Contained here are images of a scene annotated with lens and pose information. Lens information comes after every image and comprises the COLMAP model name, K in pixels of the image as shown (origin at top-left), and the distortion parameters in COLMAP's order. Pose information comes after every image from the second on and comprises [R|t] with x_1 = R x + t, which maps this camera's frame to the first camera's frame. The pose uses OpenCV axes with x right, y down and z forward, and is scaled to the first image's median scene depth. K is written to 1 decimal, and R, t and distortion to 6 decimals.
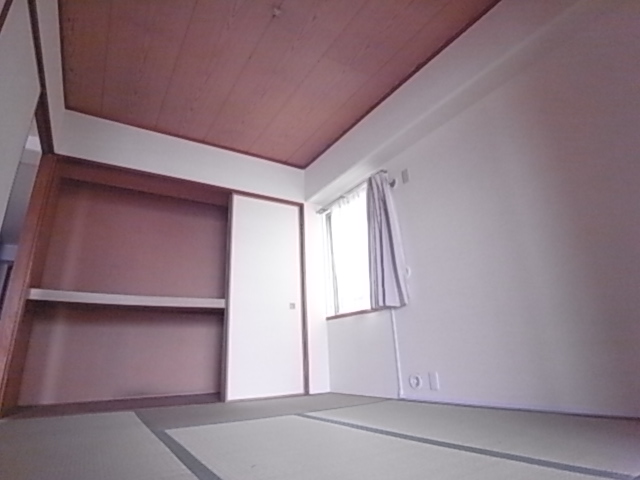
lens RADIAL K [[363.7, 0, 319.0], [0, 363.7, 228.0], [0, 0, 1]] dist [-0.076786, 0.021581]
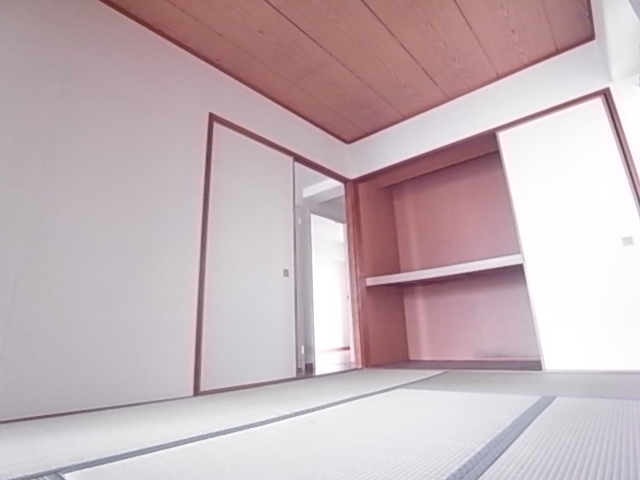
lens RADIAL K [[360.4, 0, 319.9], [0, 360.4, 226.9], [0, 0, 1]] dist [-0.022711, -0.000586]
pose [[0.311982, -0.242577, -0.918599, 0.398654], [0.353955, 0.926930, -0.124564, 0.077194], [0.881693, -0.286280, 0.375047, 0.285055]]
